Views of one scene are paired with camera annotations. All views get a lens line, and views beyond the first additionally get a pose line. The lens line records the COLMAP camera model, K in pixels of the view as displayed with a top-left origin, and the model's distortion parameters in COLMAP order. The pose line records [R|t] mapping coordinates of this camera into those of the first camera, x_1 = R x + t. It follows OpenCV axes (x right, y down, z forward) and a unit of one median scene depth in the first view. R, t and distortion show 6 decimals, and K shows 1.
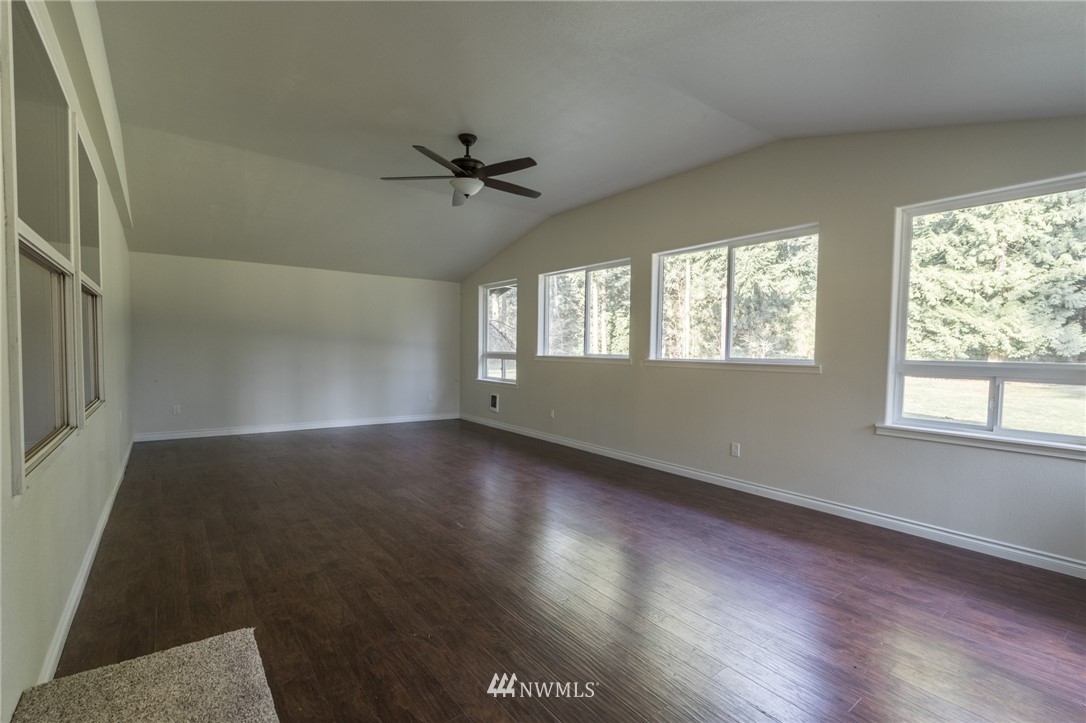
lens RADIAL K [[489.4, 0, 543.2], [0, 489.4, 366.2], [0, 0, 1]] dist [-0.003392, 0.000030]
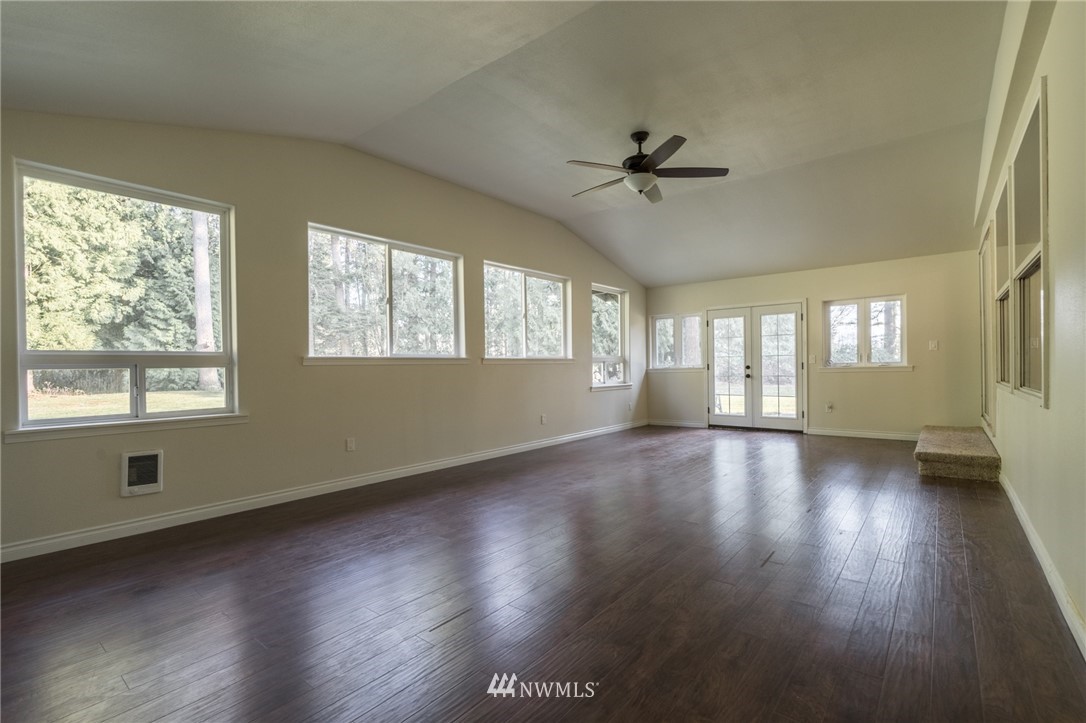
lens RADIAL K [[489.4, 0, 543.2], [0, 489.4, 366.2], [0, 0, 1]] dist [-0.003392, 0.000030]
pose [[-0.225108, -0.014096, 0.974232, -0.622753], [0.046034, 0.998625, 0.025086, -0.011953], [-0.973246, 0.050495, -0.224150, 0.815372]]
